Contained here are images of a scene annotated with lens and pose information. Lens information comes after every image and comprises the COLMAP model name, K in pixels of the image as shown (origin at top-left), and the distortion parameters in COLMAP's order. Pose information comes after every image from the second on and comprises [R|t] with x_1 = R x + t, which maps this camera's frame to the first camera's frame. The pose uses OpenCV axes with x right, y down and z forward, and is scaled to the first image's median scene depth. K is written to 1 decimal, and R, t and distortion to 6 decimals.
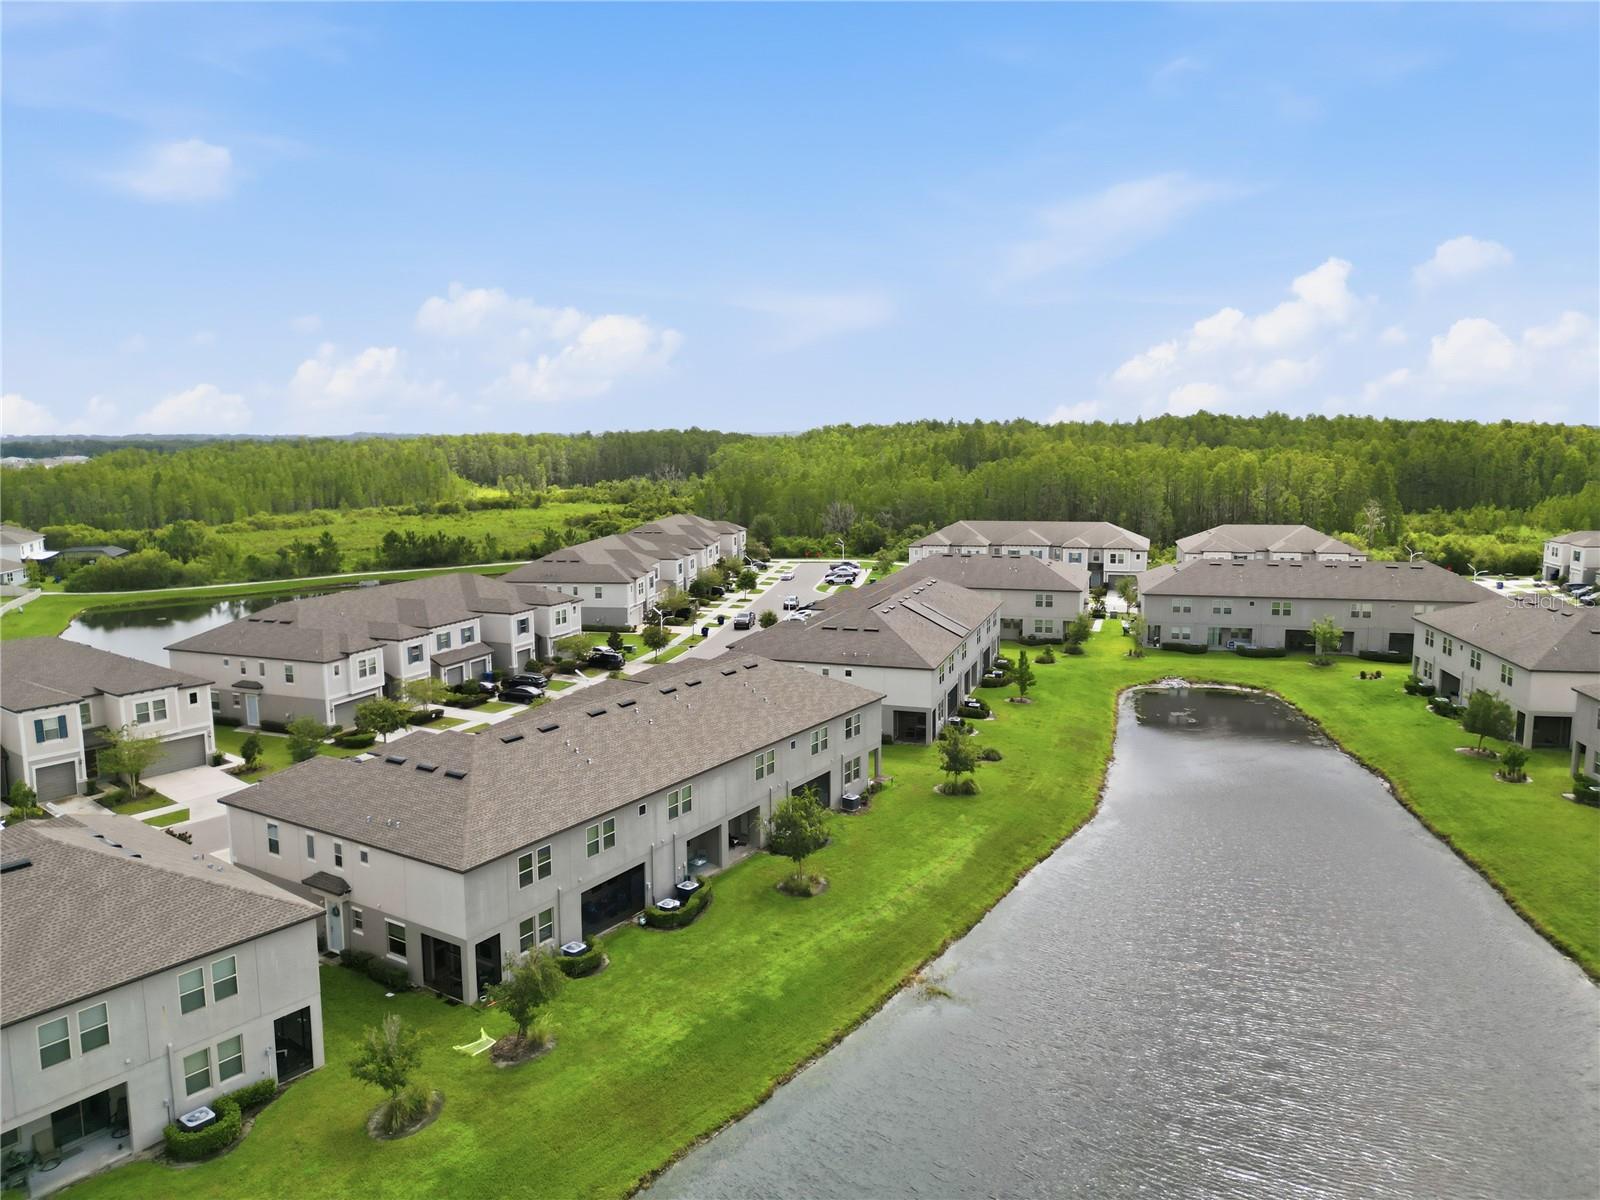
lens RADIAL K [[1121.7, 0, 795.0], [0, 1121.7, 595.6], [0, 0, 1]] dist [0.084317, -0.079757]
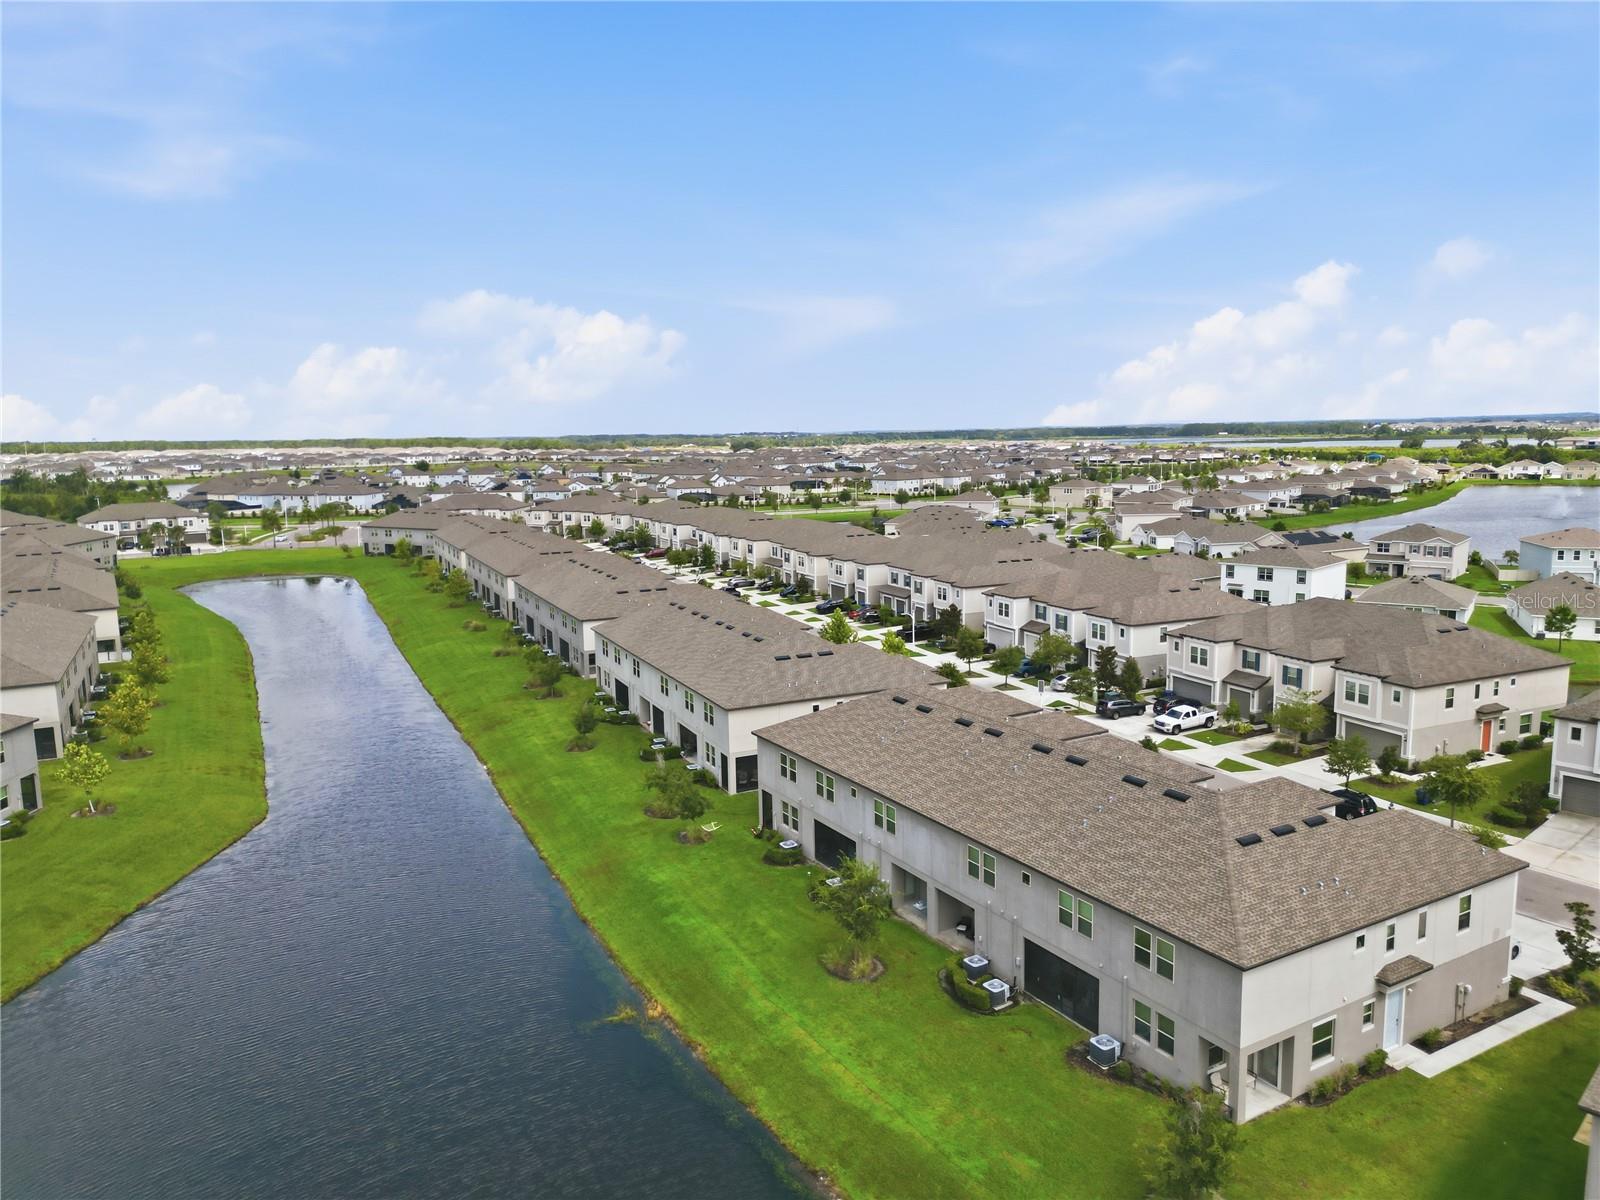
lens RADIAL K [[1121.7, 0, 791.7], [0, 1121.7, 593.7], [0, 0, 1]] dist [0.084317, -0.079757]
pose [[-0.444101, 0.147735, -0.883713, 0.628778], [-0.108144, 0.970263, 0.216550, -0.171200], [0.889426, 0.191739, -0.414919, 1.047765]]
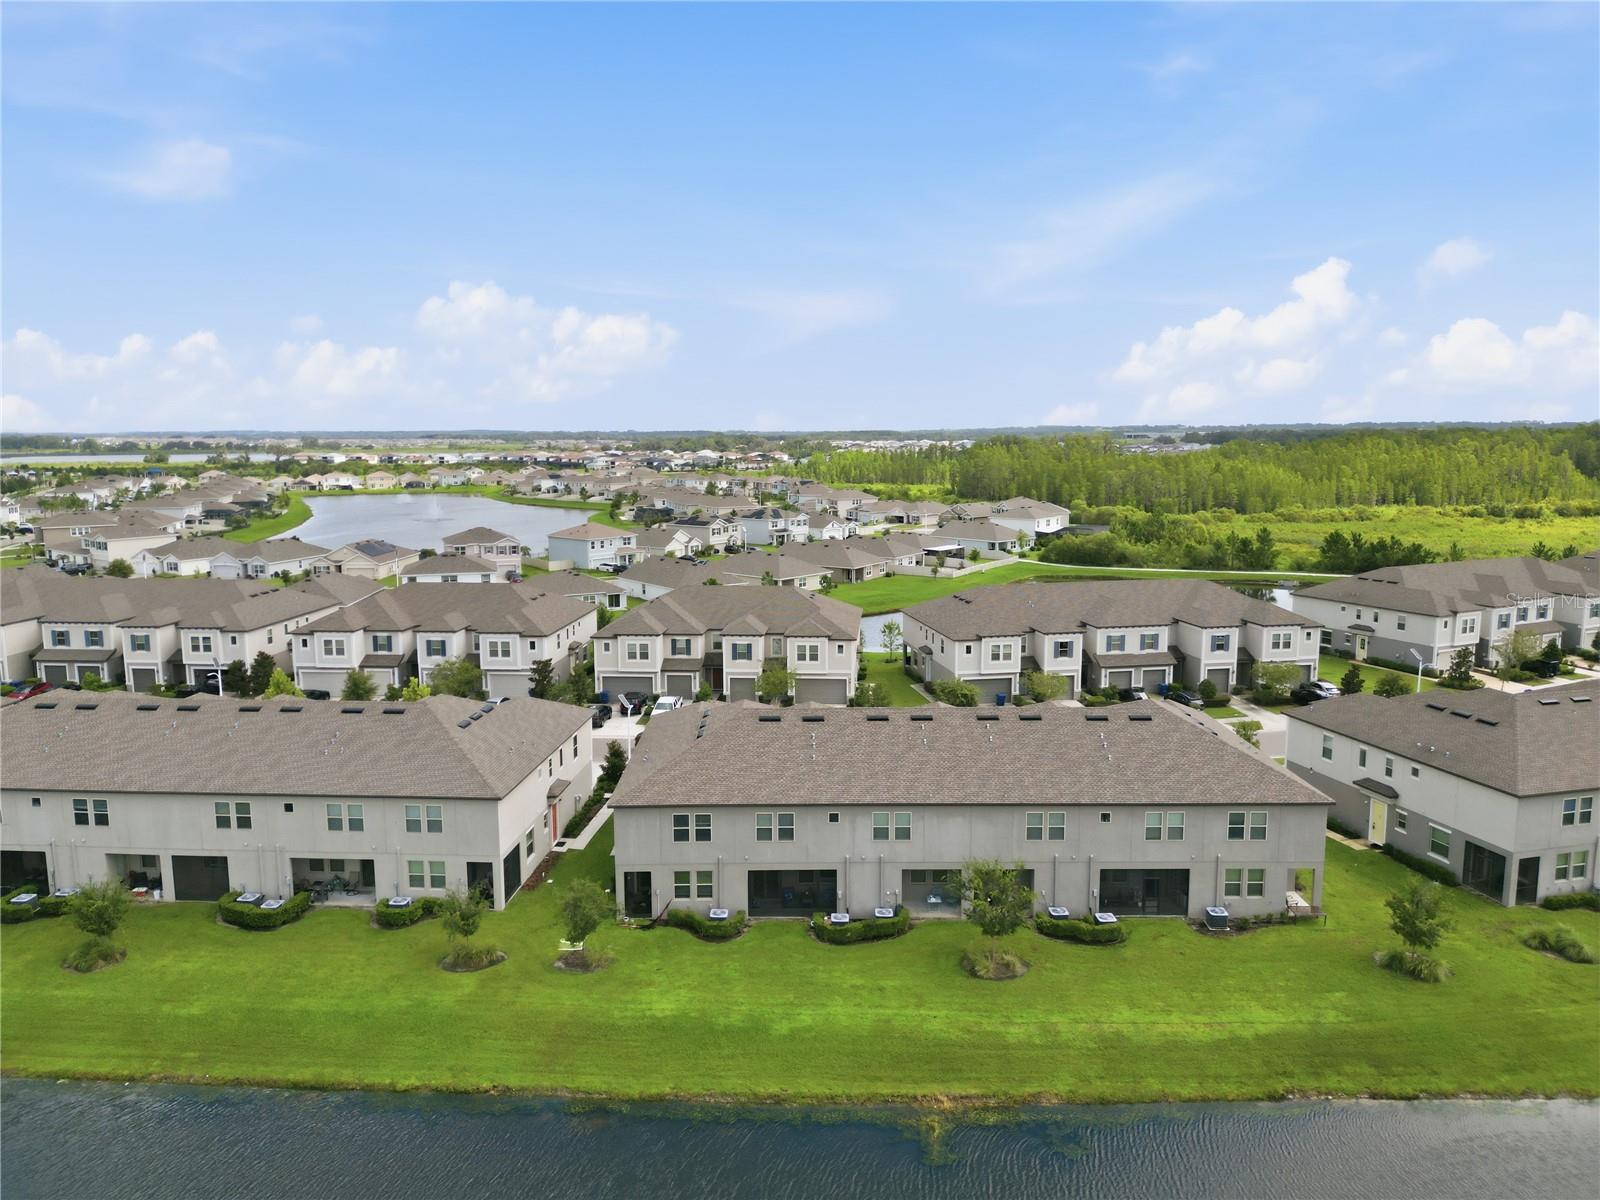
lens RADIAL K [[1121.7, 0, 799.6], [0, 1121.7, 602.2], [0, 0, 1]] dist [0.084317, -0.079757]
pose [[0.557012, 0.133284, -0.819739, 0.498470], [-0.120143, 0.989587, 0.079263, -0.058880], [0.821768, 0.054335, 0.567226, 0.303948]]
